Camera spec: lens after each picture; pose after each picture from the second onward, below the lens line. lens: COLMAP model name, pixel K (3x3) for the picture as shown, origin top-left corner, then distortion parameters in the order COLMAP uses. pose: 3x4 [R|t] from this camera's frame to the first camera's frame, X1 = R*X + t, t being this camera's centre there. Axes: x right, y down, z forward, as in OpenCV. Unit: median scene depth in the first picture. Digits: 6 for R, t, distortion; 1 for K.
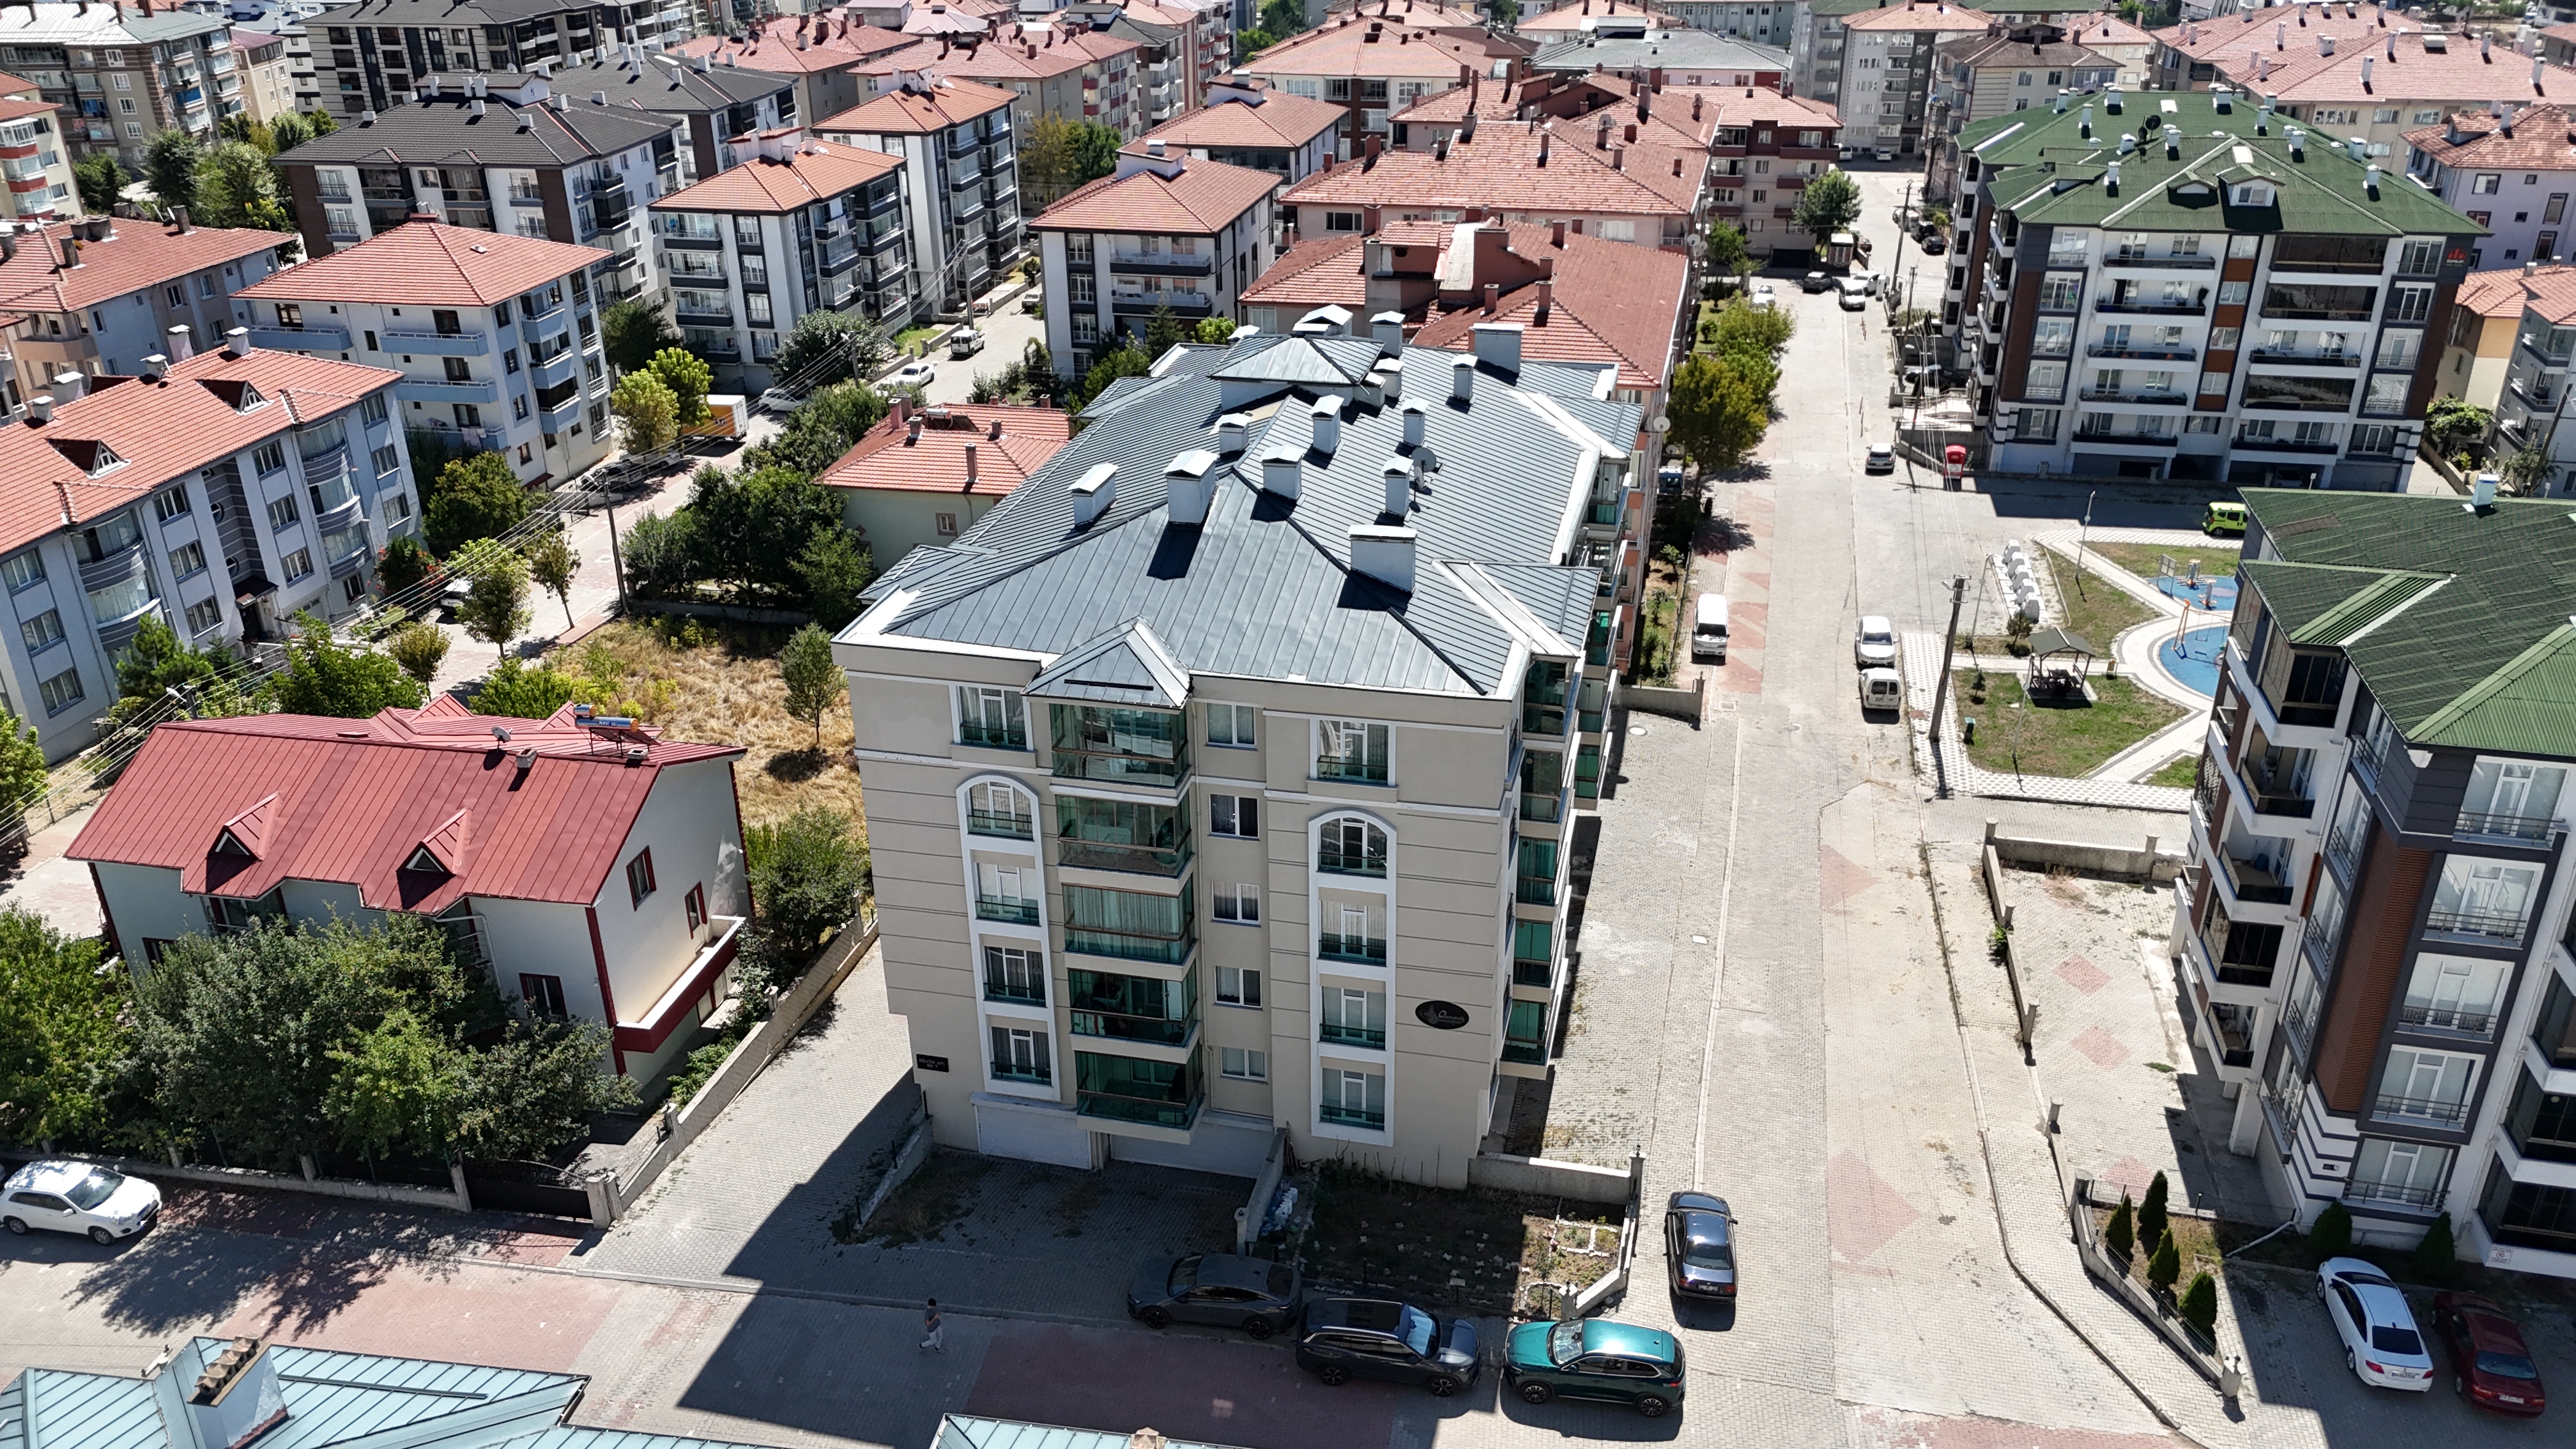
lens RADIAL K [[1896.1, 0, 1292.4], [0, 1896.1, 714.0], [0, 0, 1]] dist [0.072853, -0.066528]
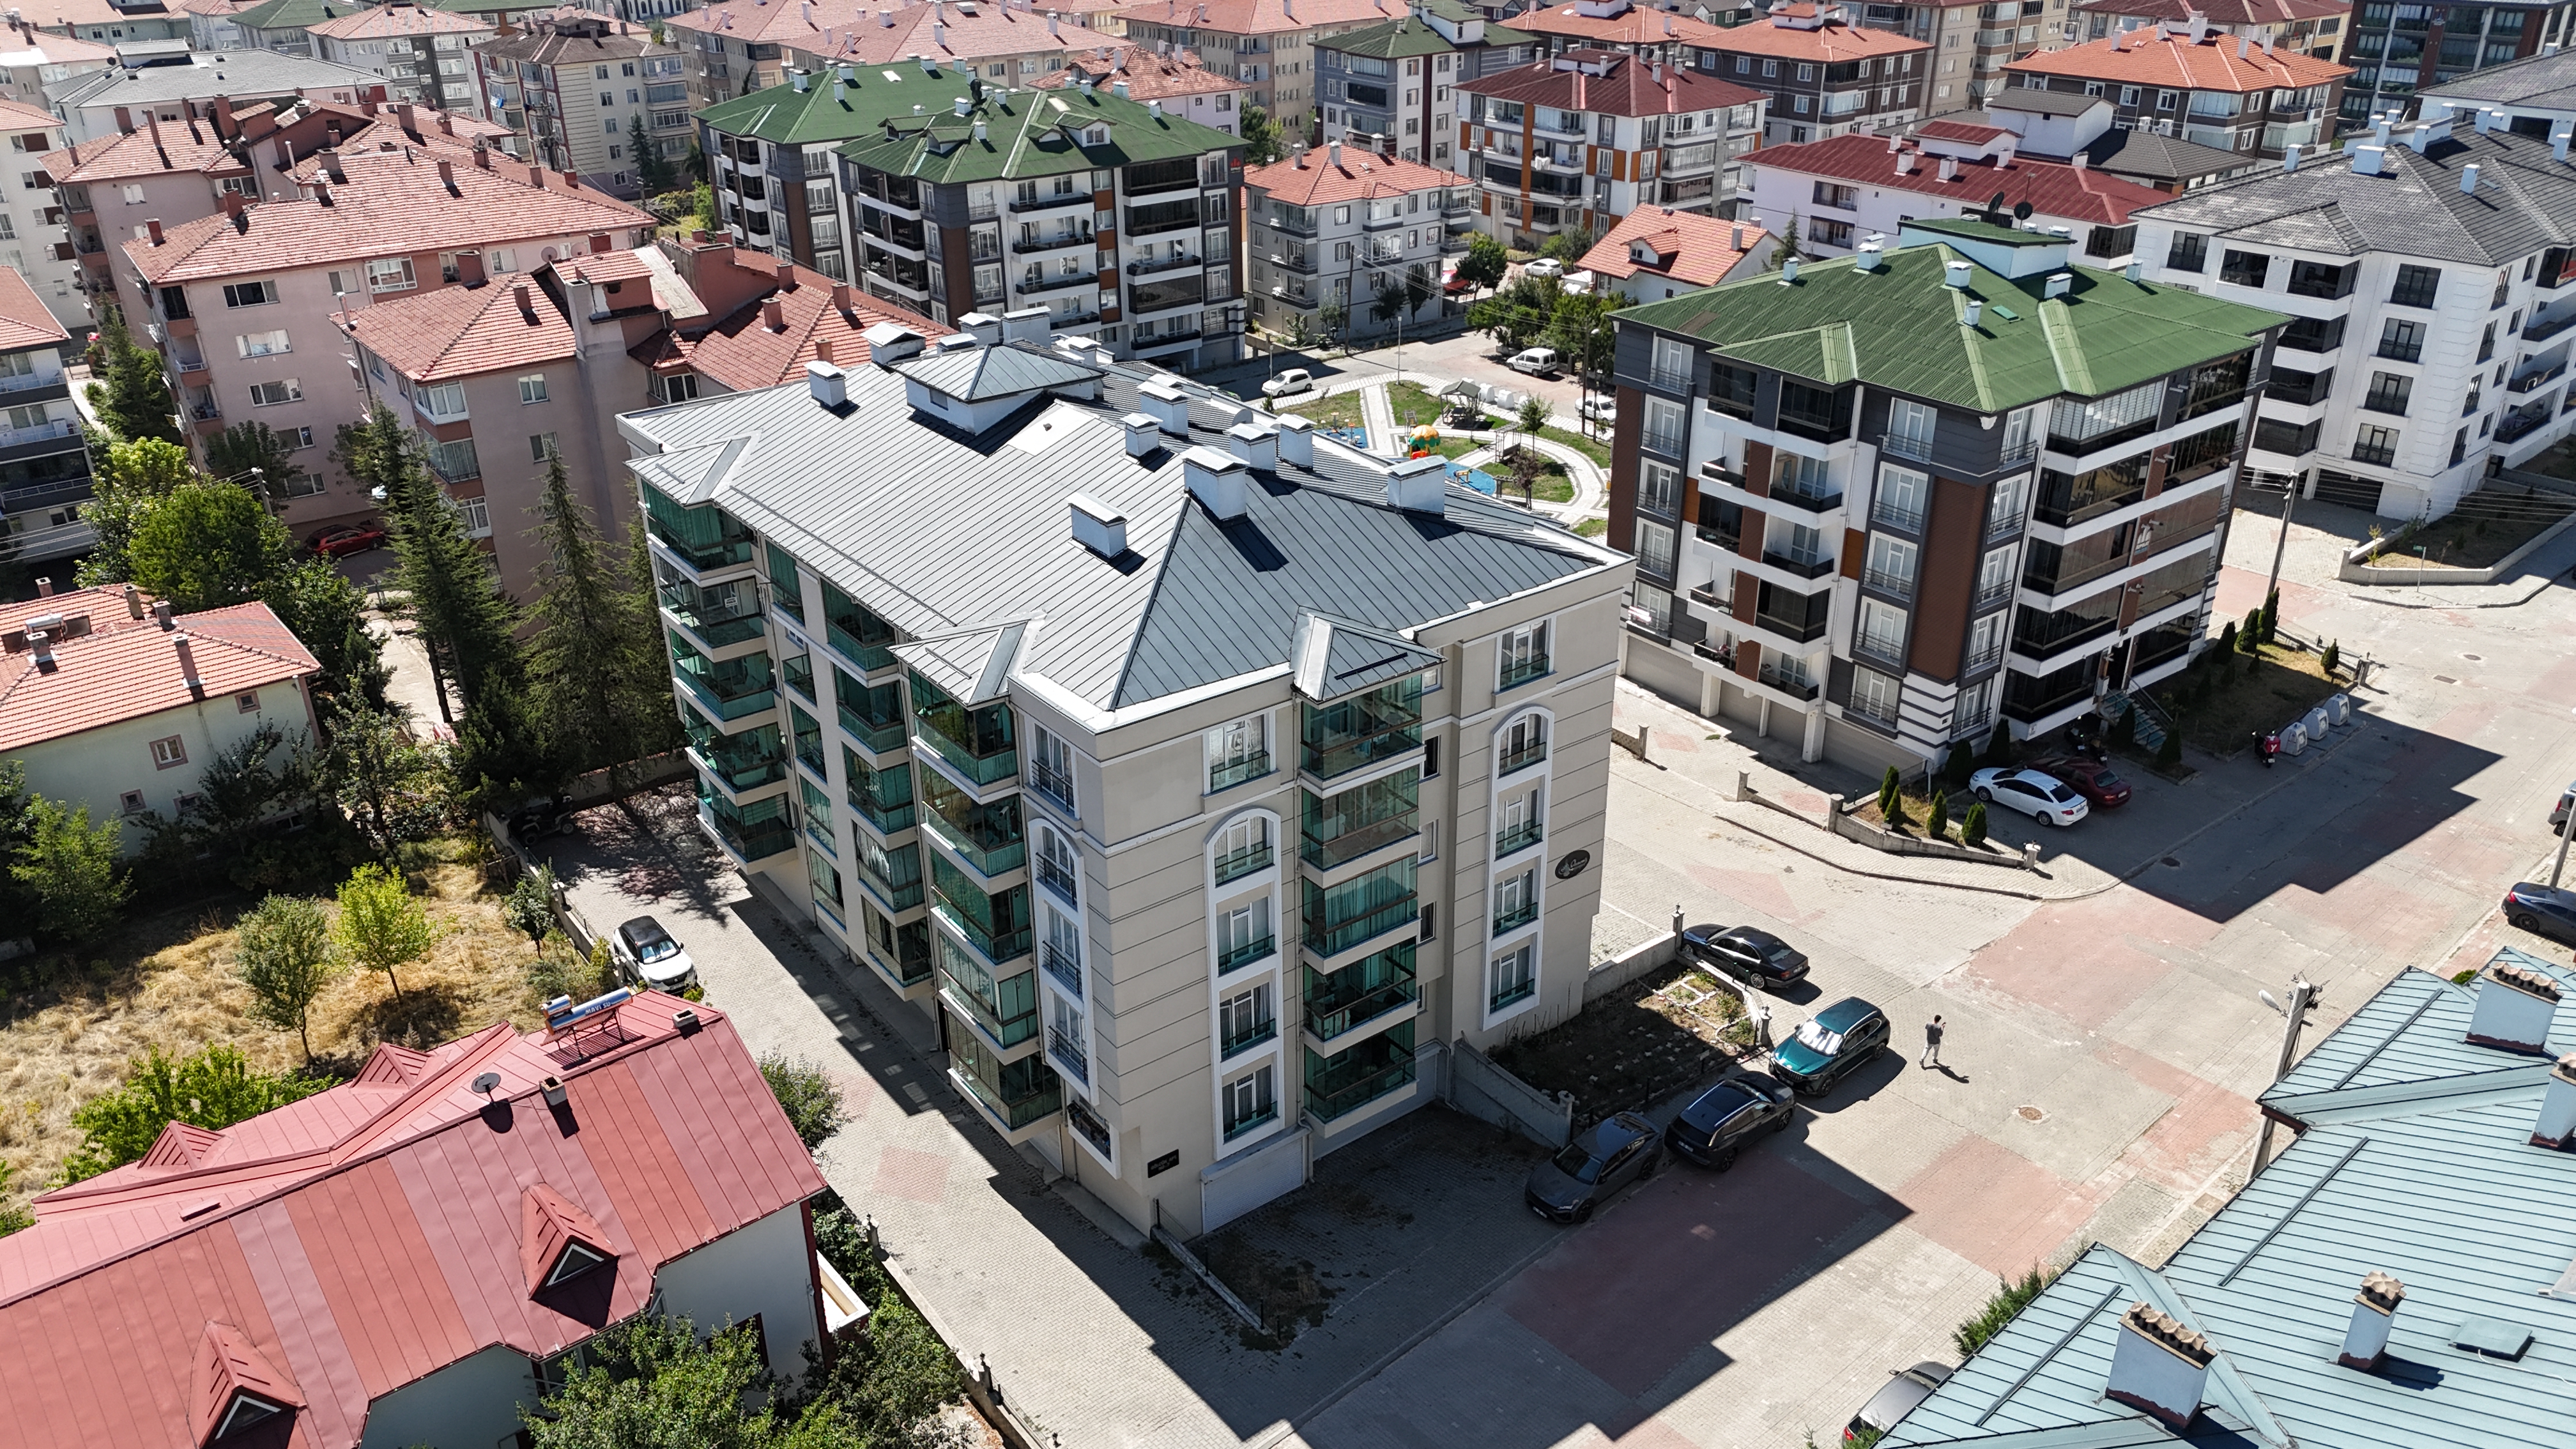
lens RADIAL K [[1896.1, 0, 1290.9], [0, 1896.1, 716.1], [0, 0, 1]] dist [0.072853, -0.066528]
pose [[0.641084, -0.332068, 0.691912, -0.633377], [0.332013, 0.932818, 0.140063, -0.111251], [-0.691938, 0.139932, 0.708266, 0.249835]]
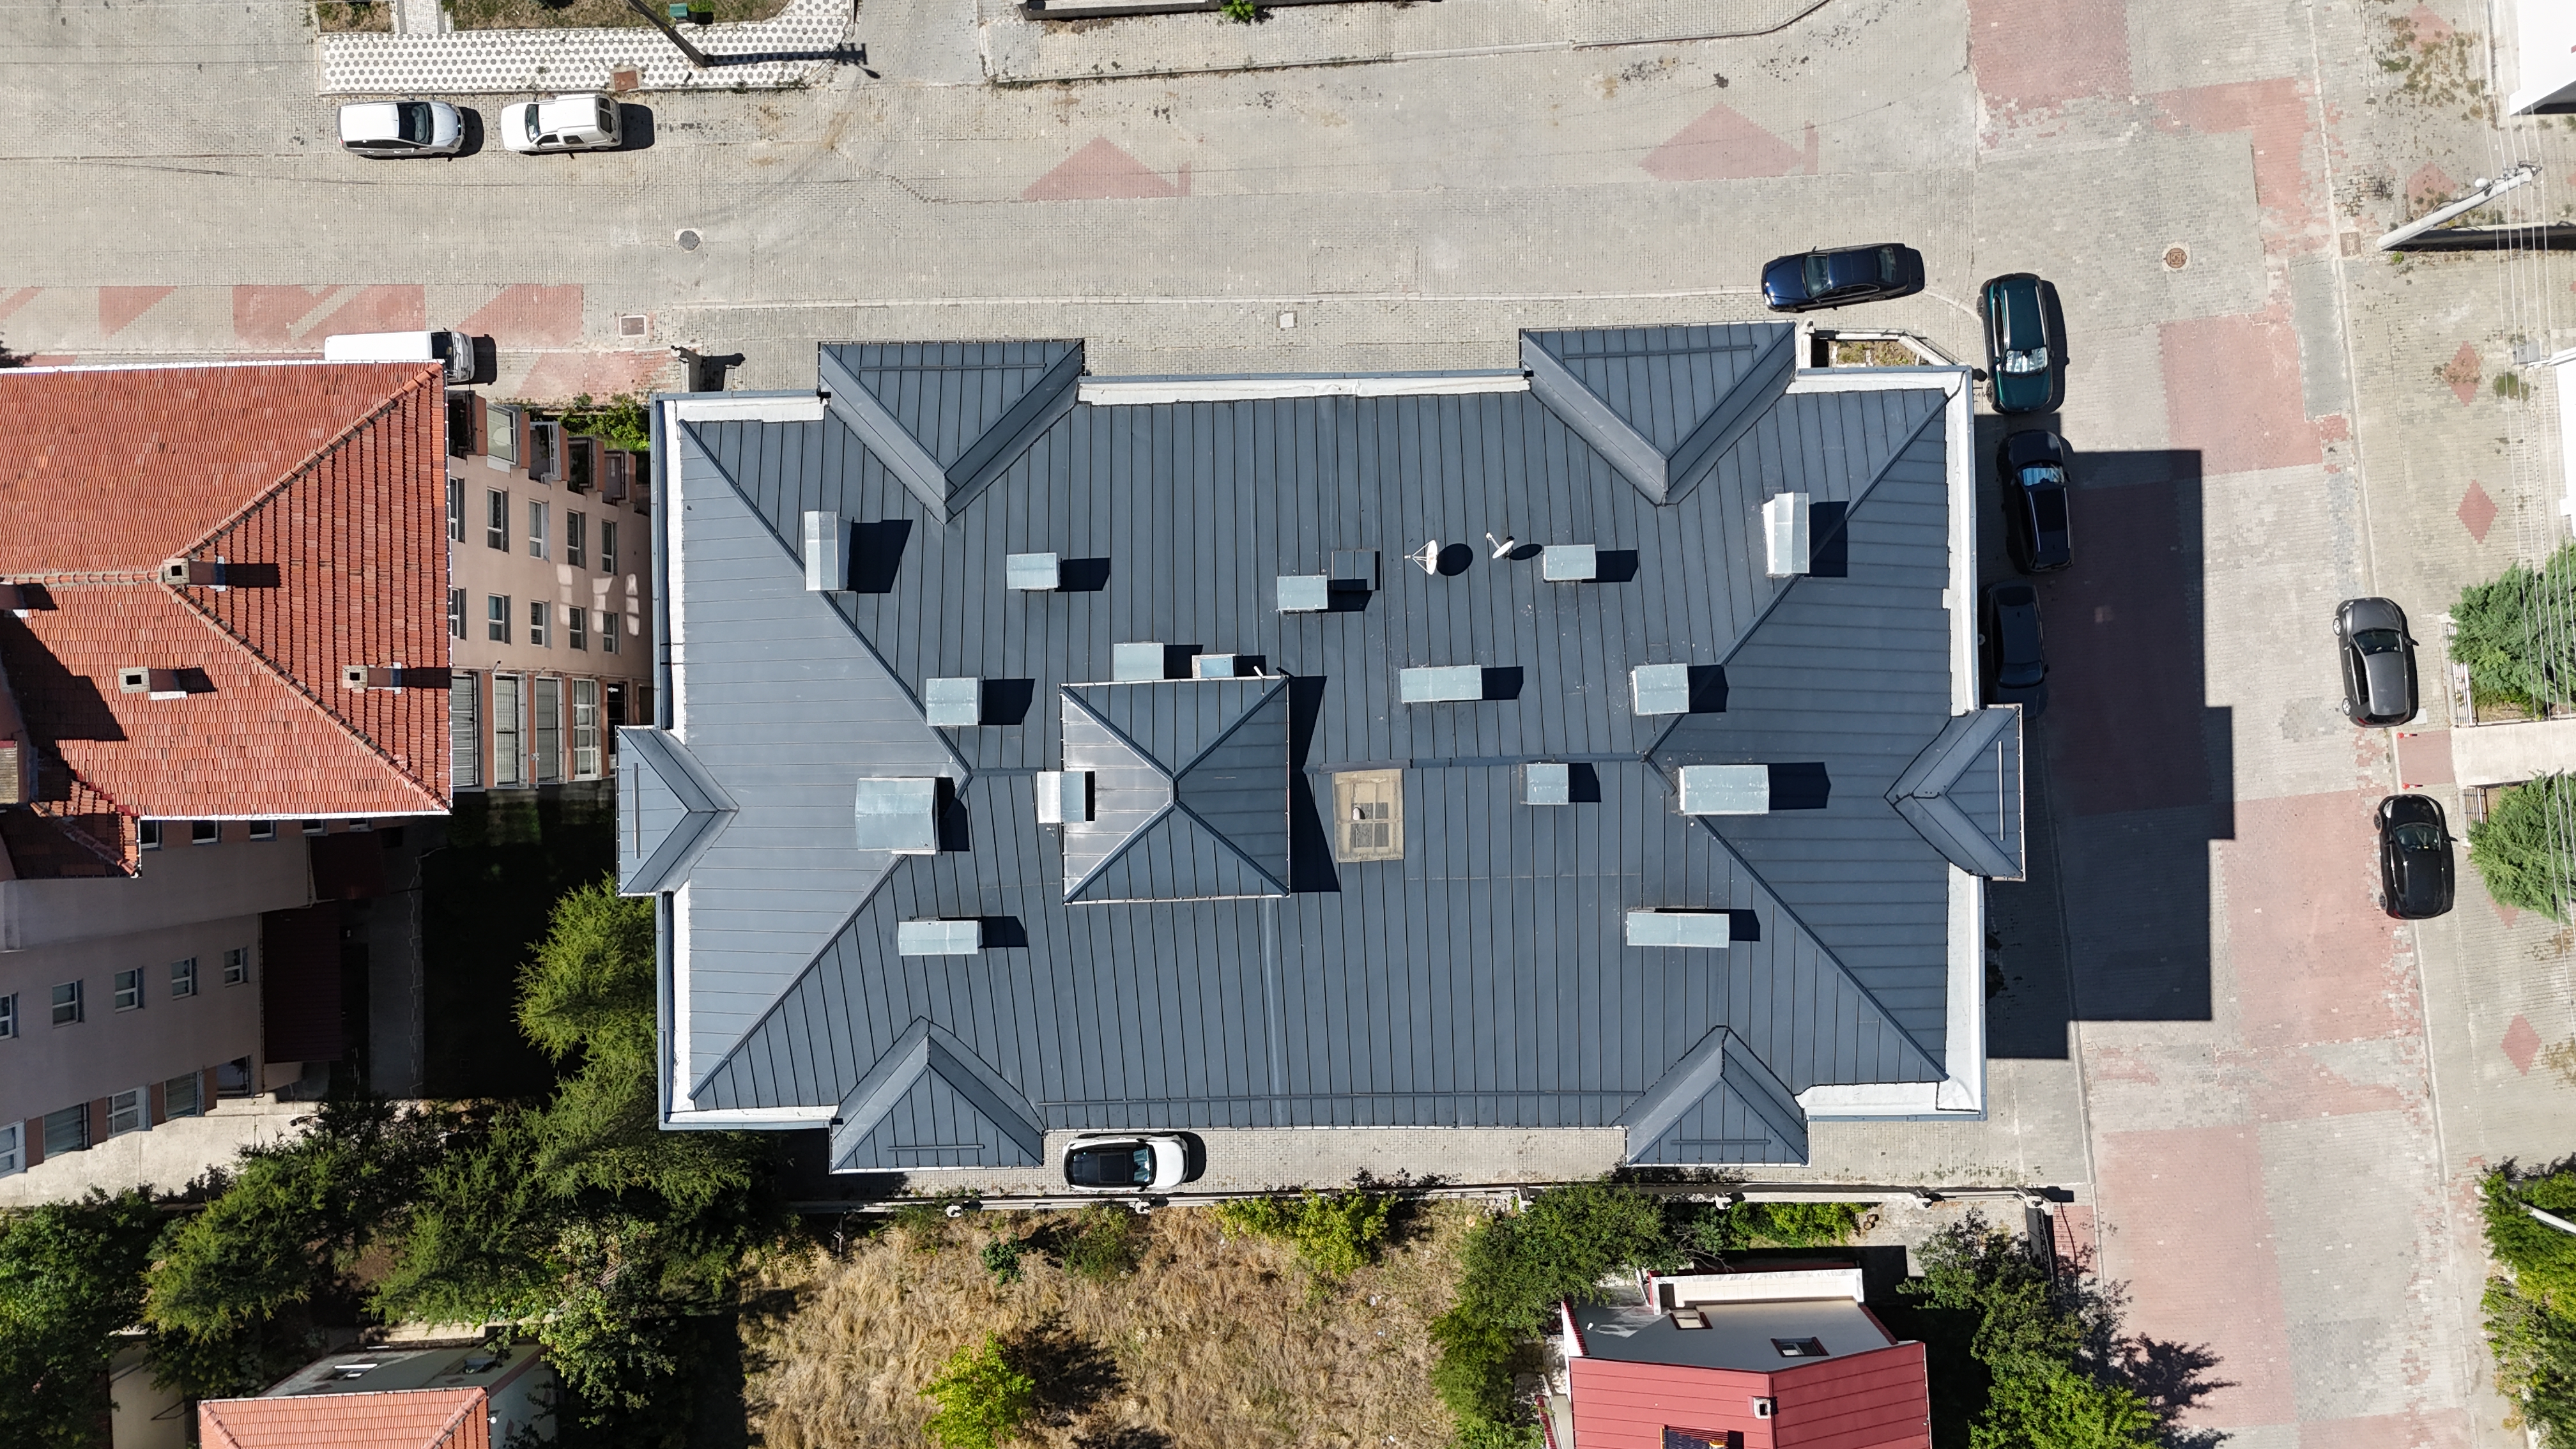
lens RADIAL K [[1896.1, 0, 1291.4], [0, 1896.1, 721.4], [0, 0, 1]] dist [0.072853, -0.066528]
pose [[-0.244709, -0.969362, 0.021307, 0.002320], [0.449933, -0.094062, 0.888095, -0.784427], [-0.858881, 0.226912, 0.459166, 0.658708]]
